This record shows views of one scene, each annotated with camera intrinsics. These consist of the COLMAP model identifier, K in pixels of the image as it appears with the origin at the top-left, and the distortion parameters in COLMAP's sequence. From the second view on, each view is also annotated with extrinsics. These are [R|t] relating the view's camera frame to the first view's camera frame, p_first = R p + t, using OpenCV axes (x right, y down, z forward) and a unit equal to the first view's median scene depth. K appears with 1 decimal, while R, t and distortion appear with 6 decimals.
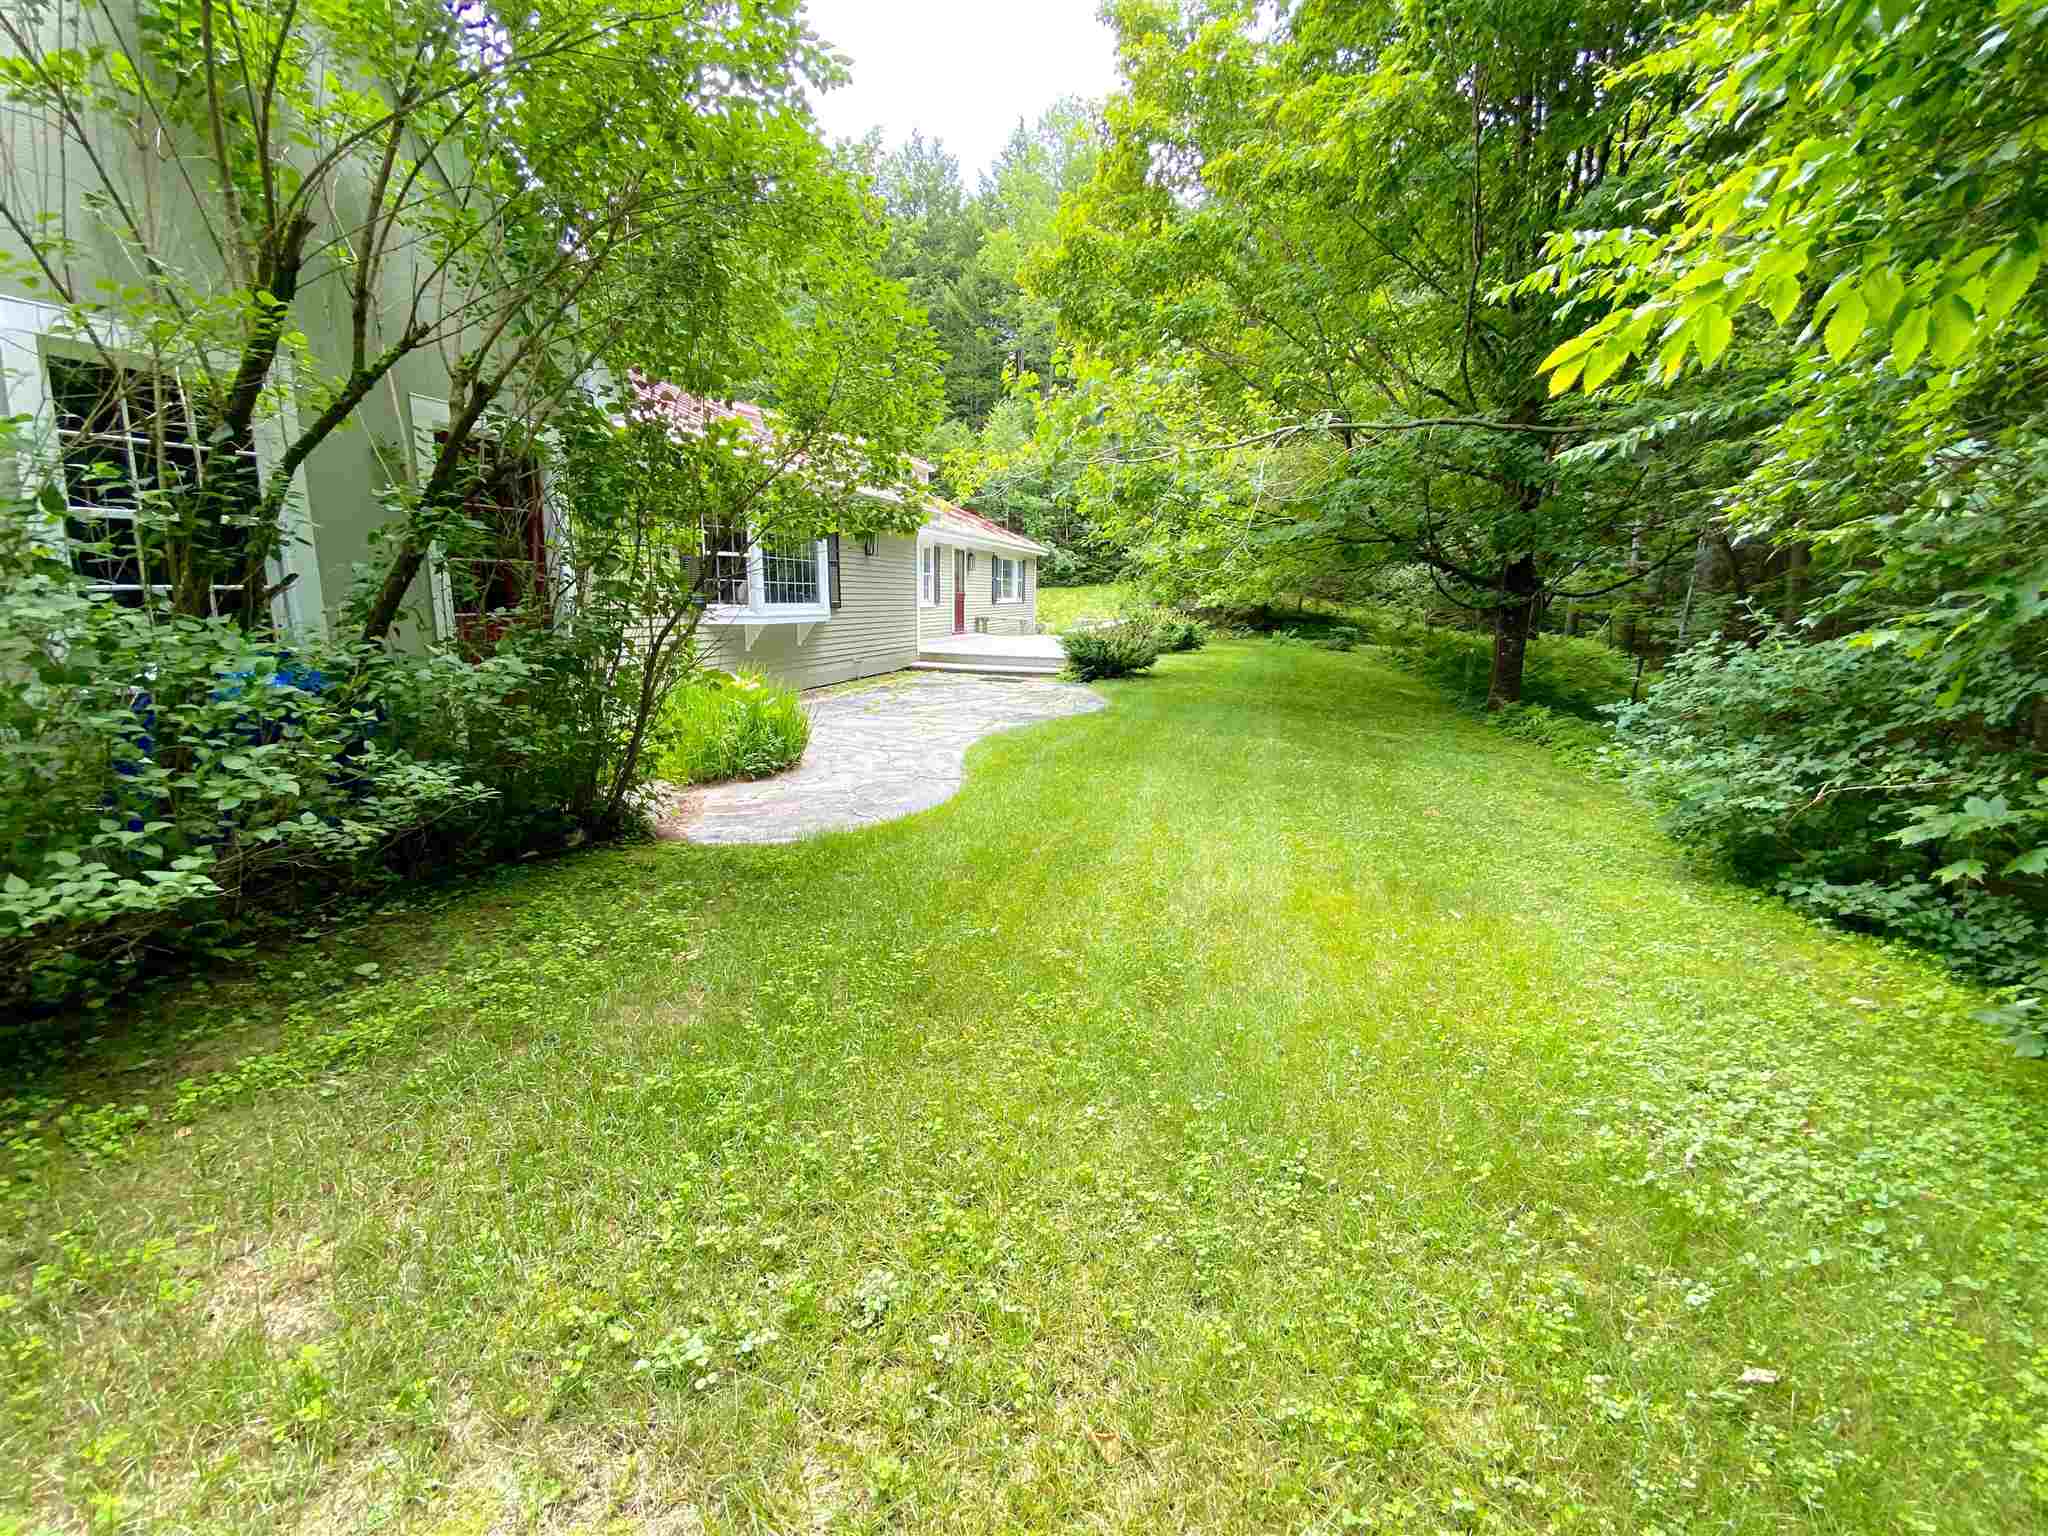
lens RADIAL K [[820.8, 0, 1013.3], [0, 820.8, 770.8], [0, 0, 1]] dist [0.041398, -0.033157]
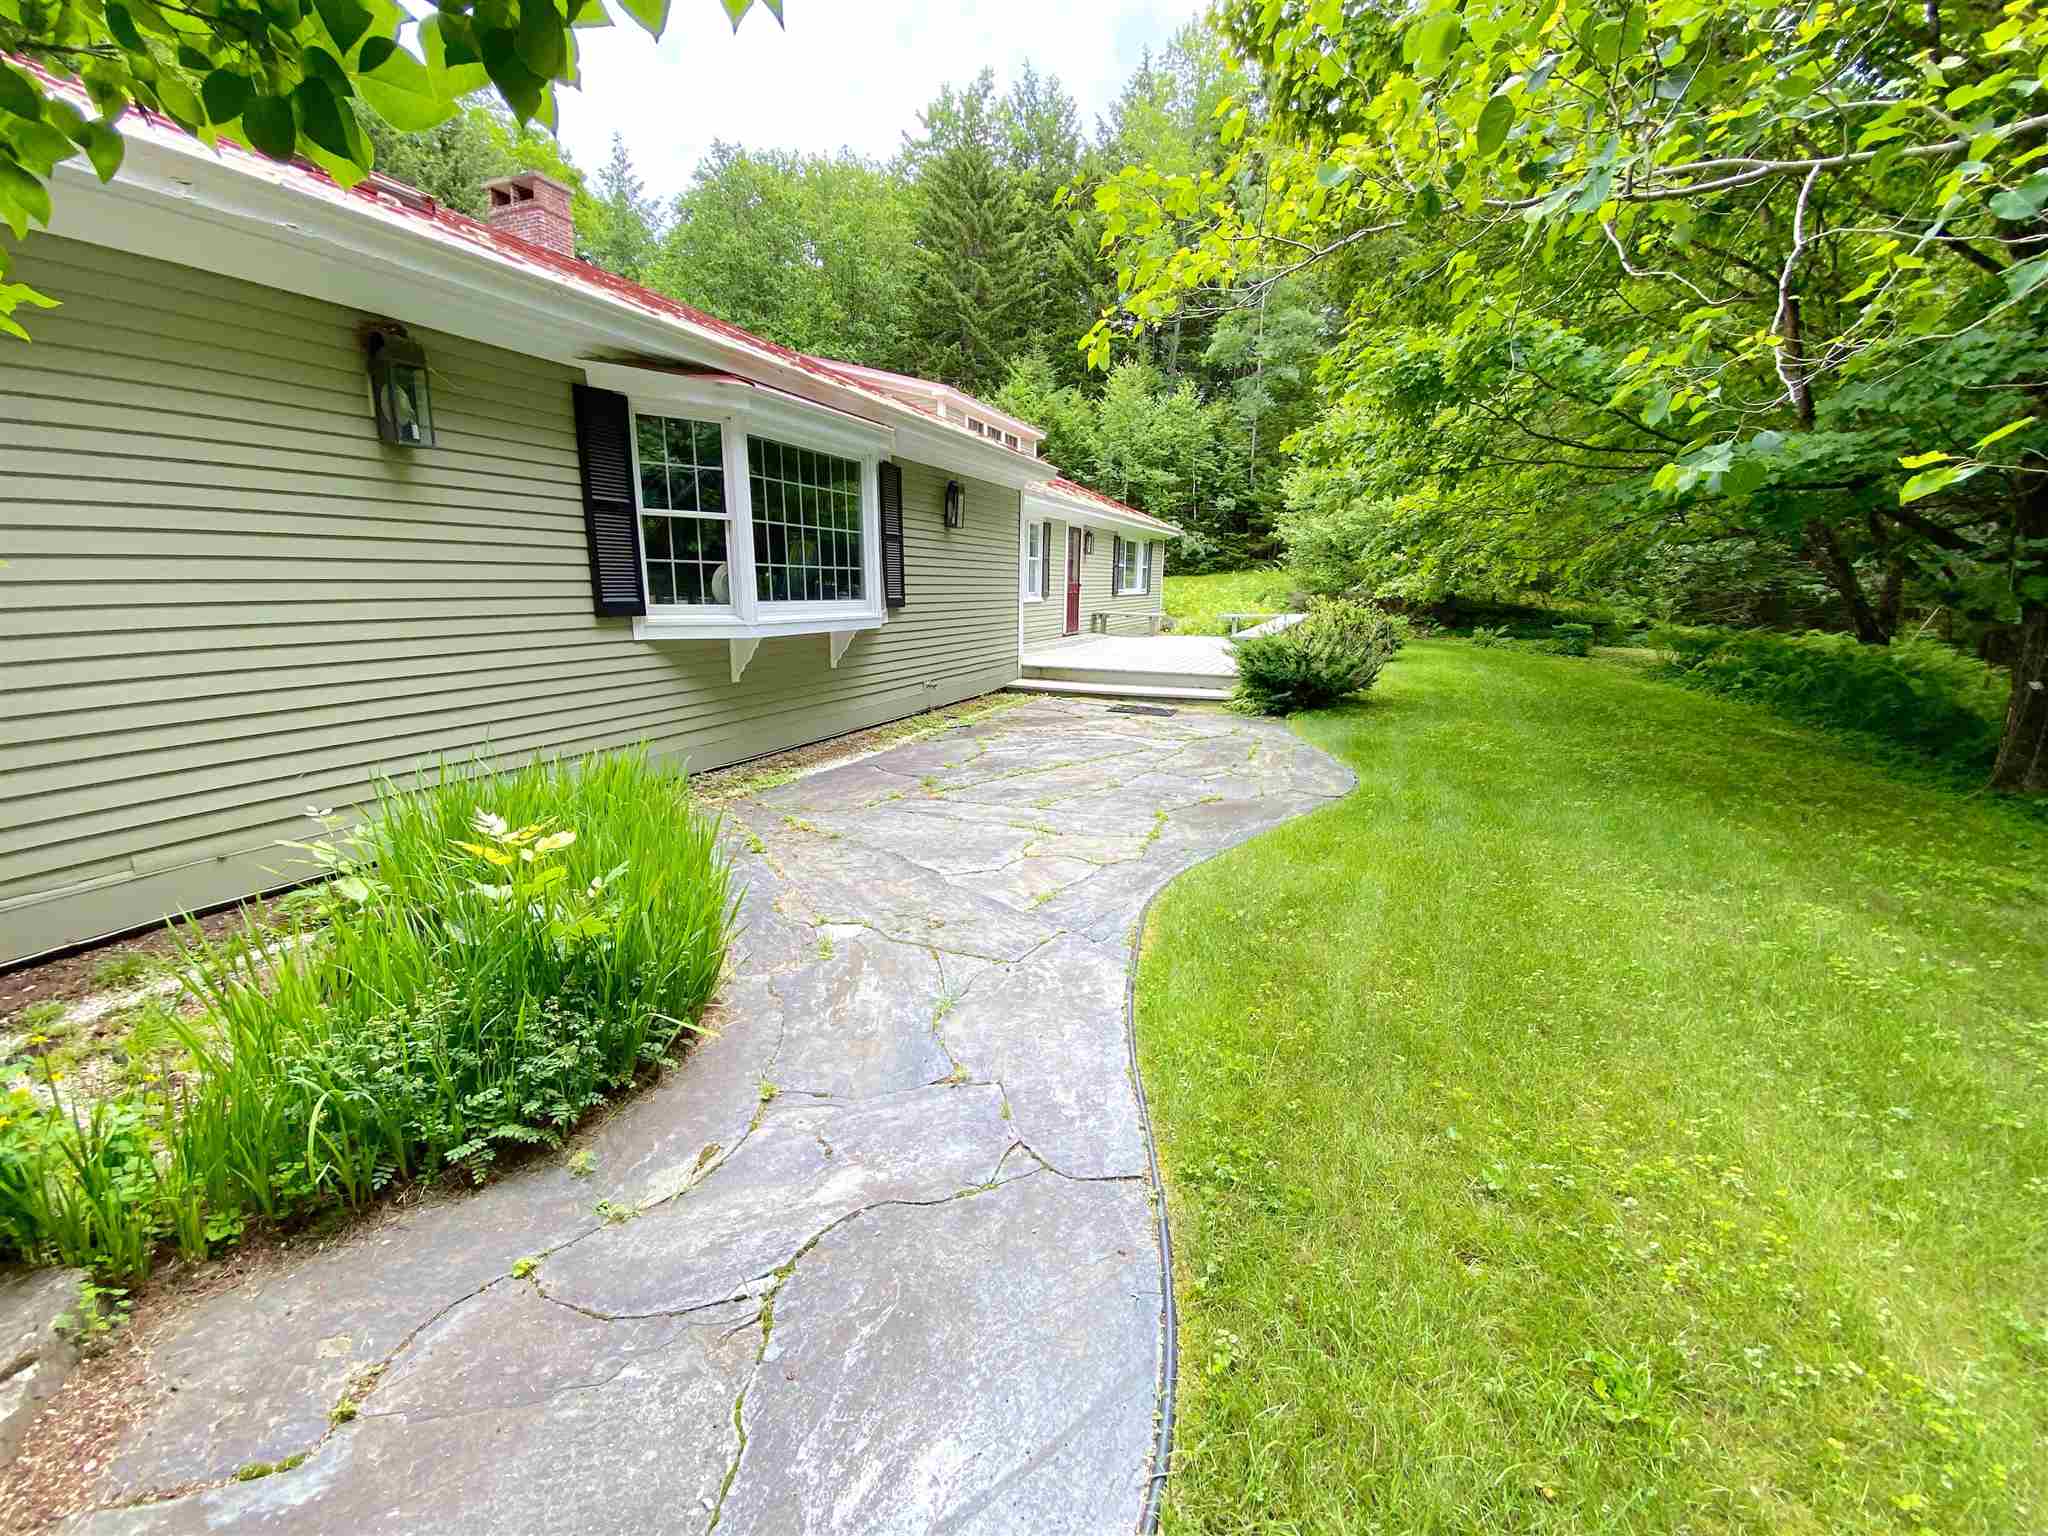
lens RADIAL K [[820.8, 0, 1013.3], [0, 820.8, 770.8], [0, 0, 1]] dist [0.041398, -0.033157]
pose [[0.992488, 0.018698, -0.120904, -0.022585], [-0.017490, 0.999786, 0.011047, -0.041140], [0.121084, -0.008850, 0.992603, 0.195836]]
